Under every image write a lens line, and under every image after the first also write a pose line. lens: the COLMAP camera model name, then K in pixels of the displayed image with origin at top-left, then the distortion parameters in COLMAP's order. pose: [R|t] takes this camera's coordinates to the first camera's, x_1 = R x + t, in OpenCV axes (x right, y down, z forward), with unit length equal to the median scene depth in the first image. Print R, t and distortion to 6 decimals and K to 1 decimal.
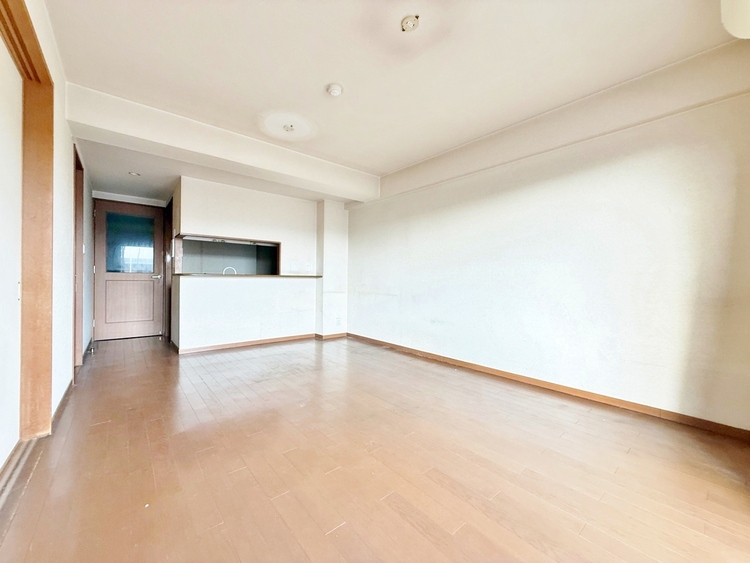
lens RADIAL K [[299.4, 0, 373.4], [0, 299.4, 283.2], [0, 0, 1]] dist [0.003117, -0.000499]
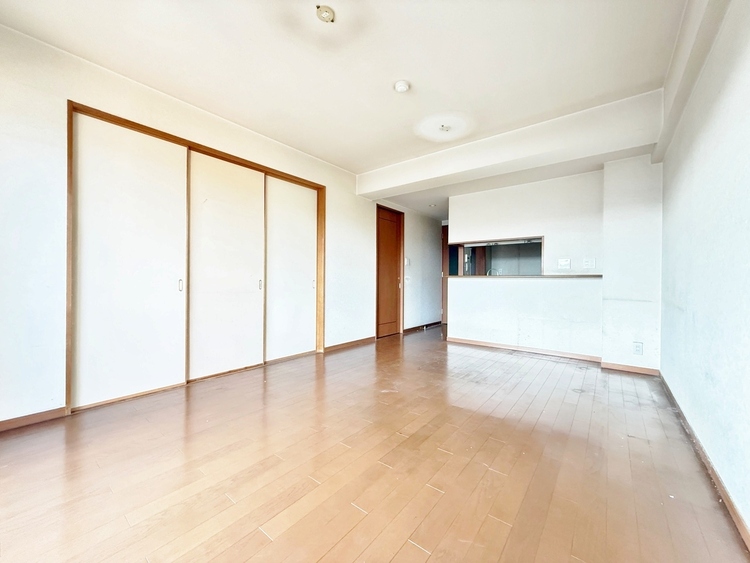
lens RADIAL K [[299.4, 0, 372.2], [0, 299.4, 283.3], [0, 0, 1]] dist [0.003117, -0.000499]
pose [[0.194472, 0.001374, -0.980907, 0.433729], [-0.018111, 0.999834, -0.002190, 0.006466], [0.980741, 0.018191, 0.194465, 0.379365]]
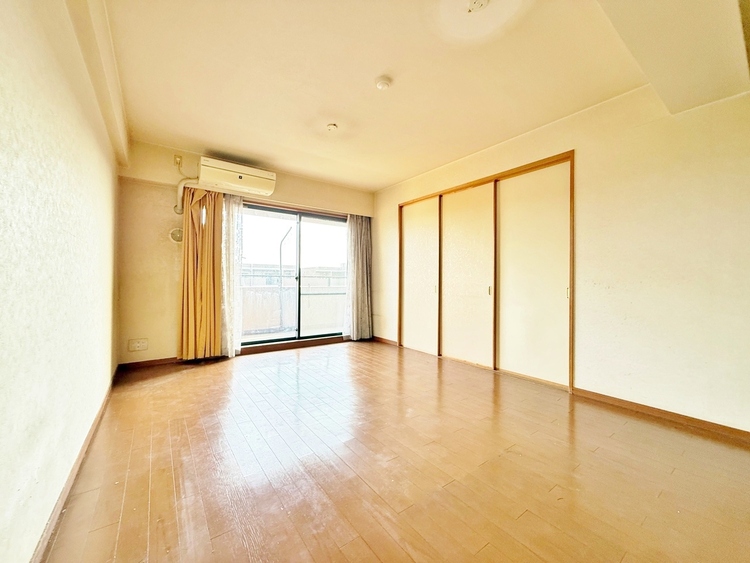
lens RADIAL K [[299.4, 0, 371.4], [0, 299.4, 280.1], [0, 0, 1]] dist [0.003117, -0.000499]
pose [[-0.997173, -0.016684, 0.073265, -0.091506], [-0.016248, 0.999847, 0.006550, -0.013207], [-0.073363, 0.005341, -0.997291, 1.028658]]
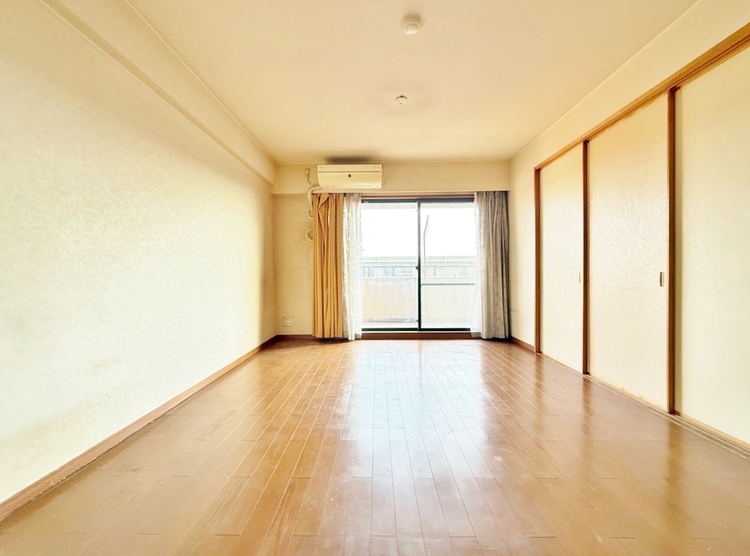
lens RADIAL K [[302.1, 0, 372.9], [0, 302.1, 276.8], [0, 0, 1]] dist [0.000774, 0.000172]
pose [[-0.755155, -0.010391, 0.655464, -0.305301], [0.008902, 0.999620, 0.026103, -0.006258], [-0.655486, 0.025547, -0.754775, 0.881899]]
